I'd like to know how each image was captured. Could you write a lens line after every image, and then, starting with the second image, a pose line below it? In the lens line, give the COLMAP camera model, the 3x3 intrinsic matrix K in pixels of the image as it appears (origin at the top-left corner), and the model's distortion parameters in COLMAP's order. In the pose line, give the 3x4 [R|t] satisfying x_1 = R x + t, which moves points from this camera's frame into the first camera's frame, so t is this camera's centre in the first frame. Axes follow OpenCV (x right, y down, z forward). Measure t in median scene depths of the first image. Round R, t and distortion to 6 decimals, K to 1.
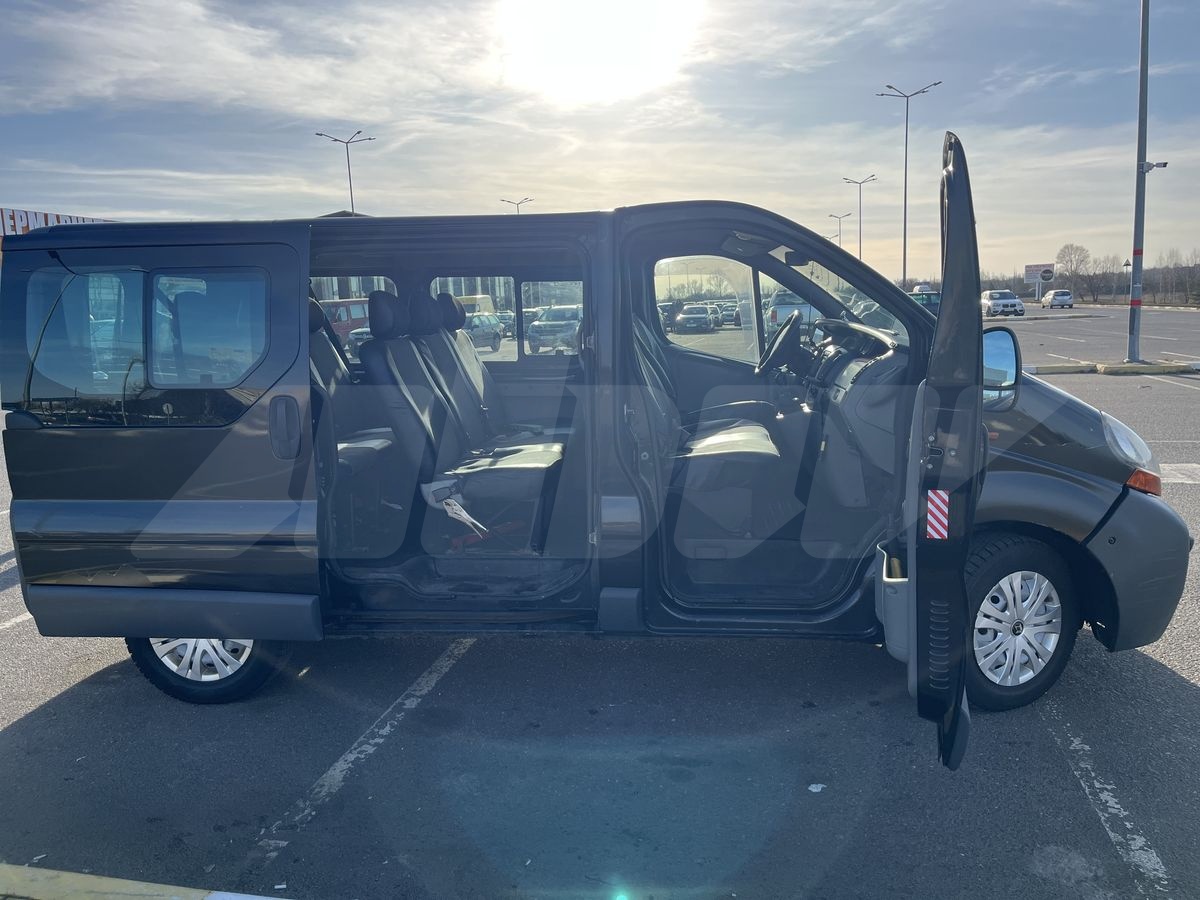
lens RADIAL K [[905.6, 0, 600.0], [0, 905.6, 450.0], [0, 0, 1]] dist [0.064126, -0.084497]
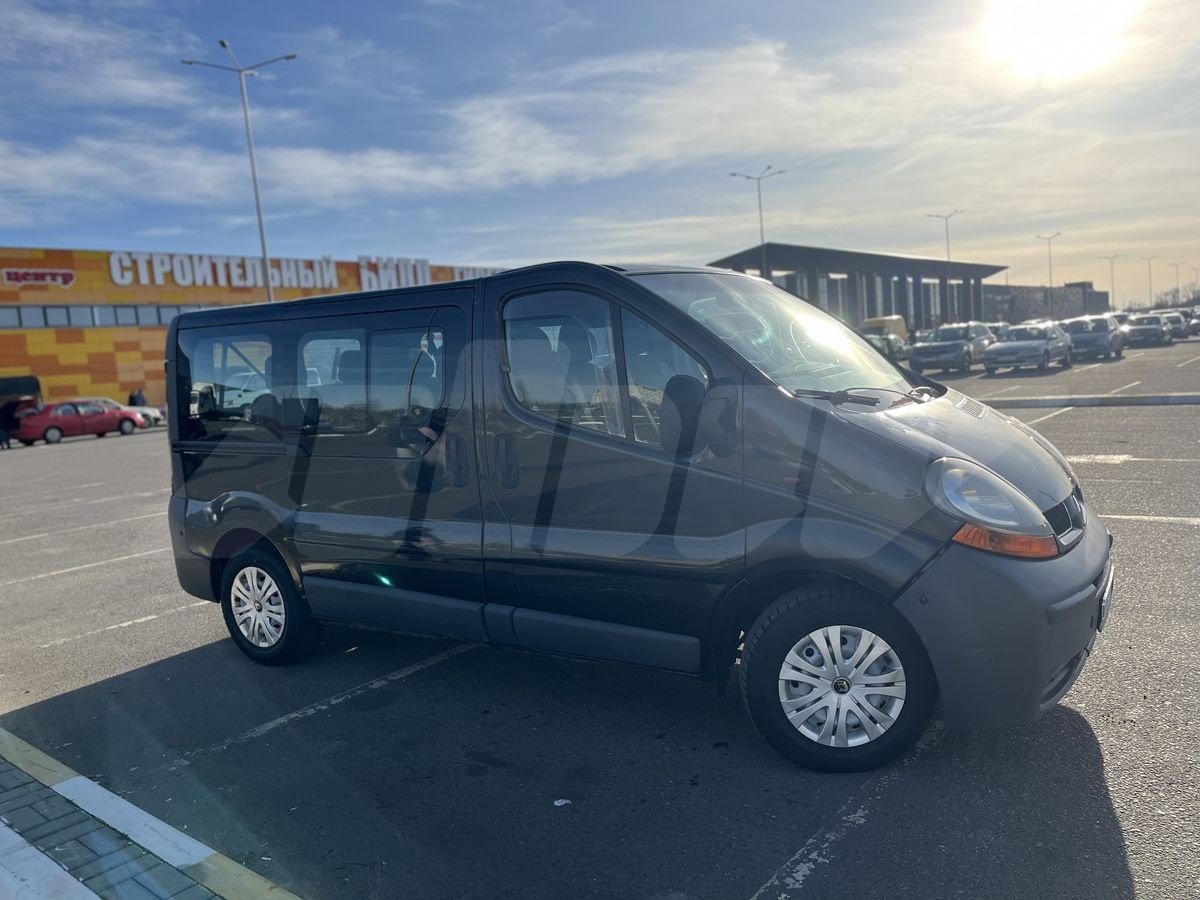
lens RADIAL K [[905.6, 0, 600.0], [0, 905.6, 450.0], [0, 0, 1]] dist [0.064126, -0.084497]
pose [[0.888167, 0.016625, -0.459220, 0.616439], [-0.028404, 0.999421, -0.018753, -0.022526], [0.458642, 0.029700, 0.888125, 0.039444]]
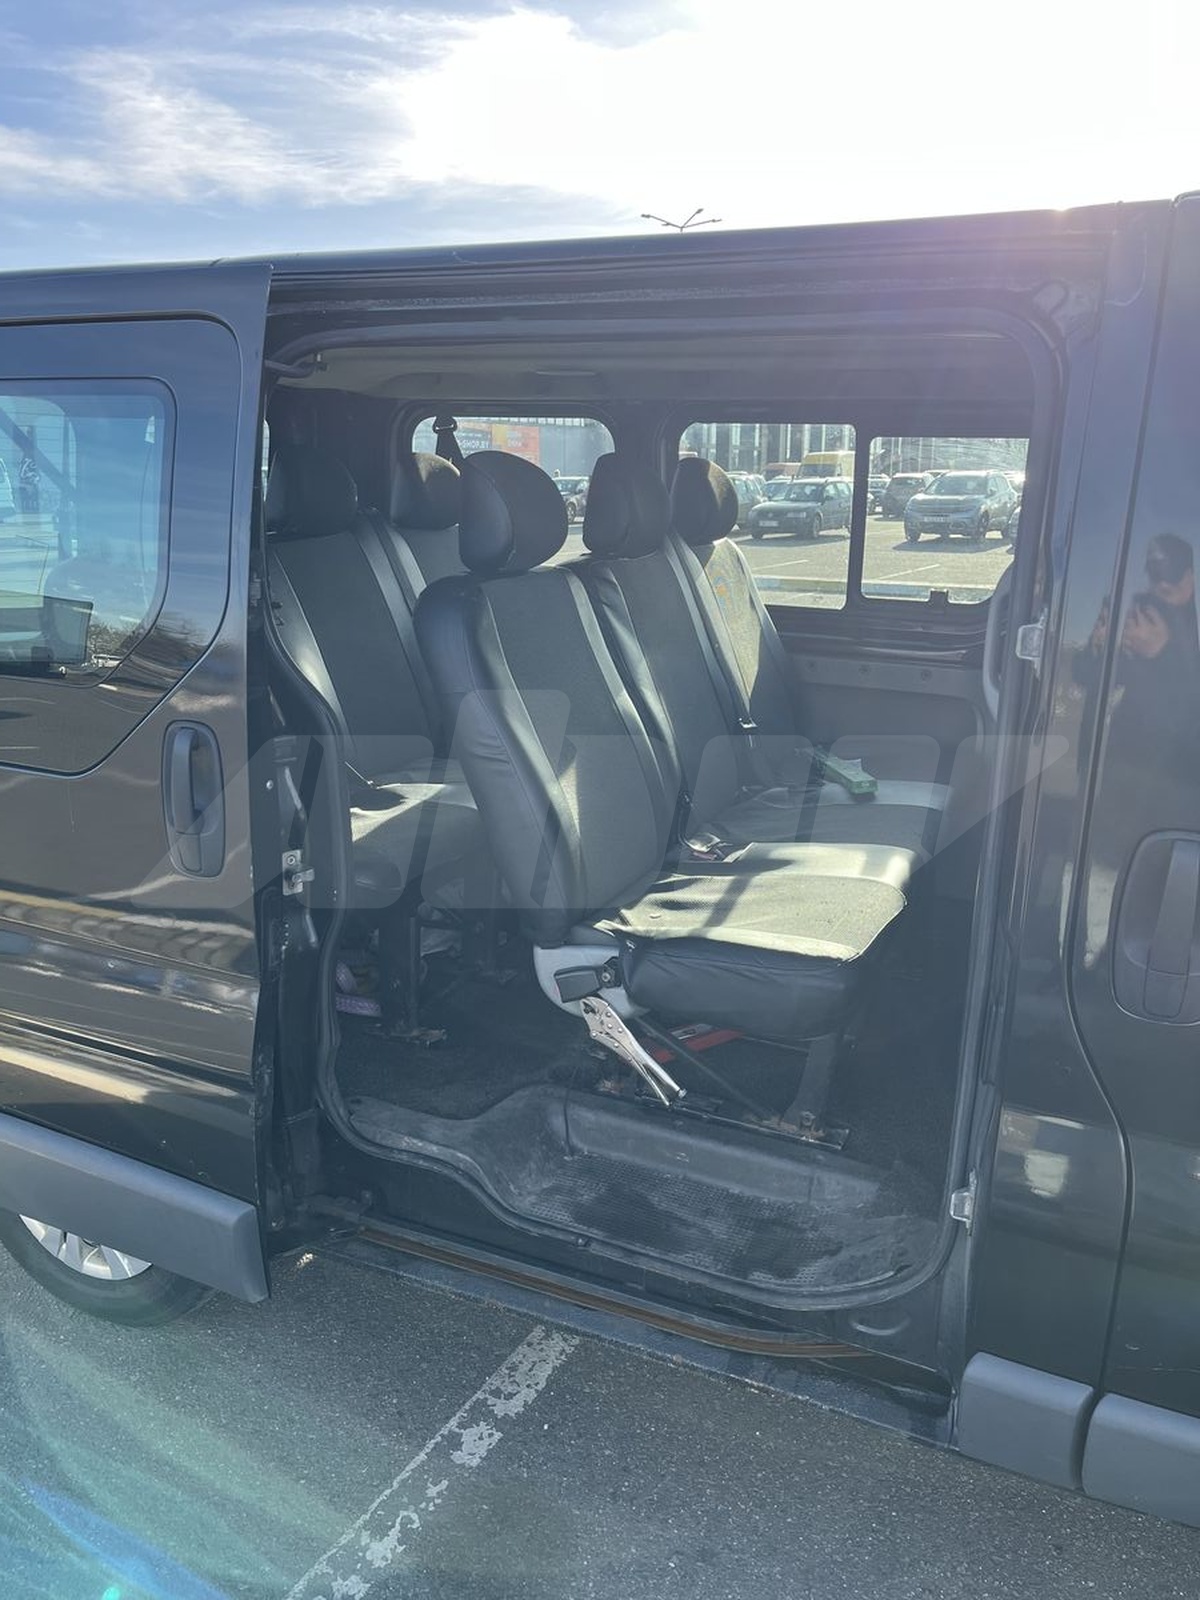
lens RADIAL K [[1207.4, 0, 600.0], [0, 1207.4, 800.0], [0, 0, 1]] dist [0.064126, -0.084497]
pose [[0.947876, 0.118552, -0.295765, -0.018604], [-0.084674, 0.988552, 0.124879, -0.096570], [0.307184, -0.093326, 0.947063, 0.506879]]
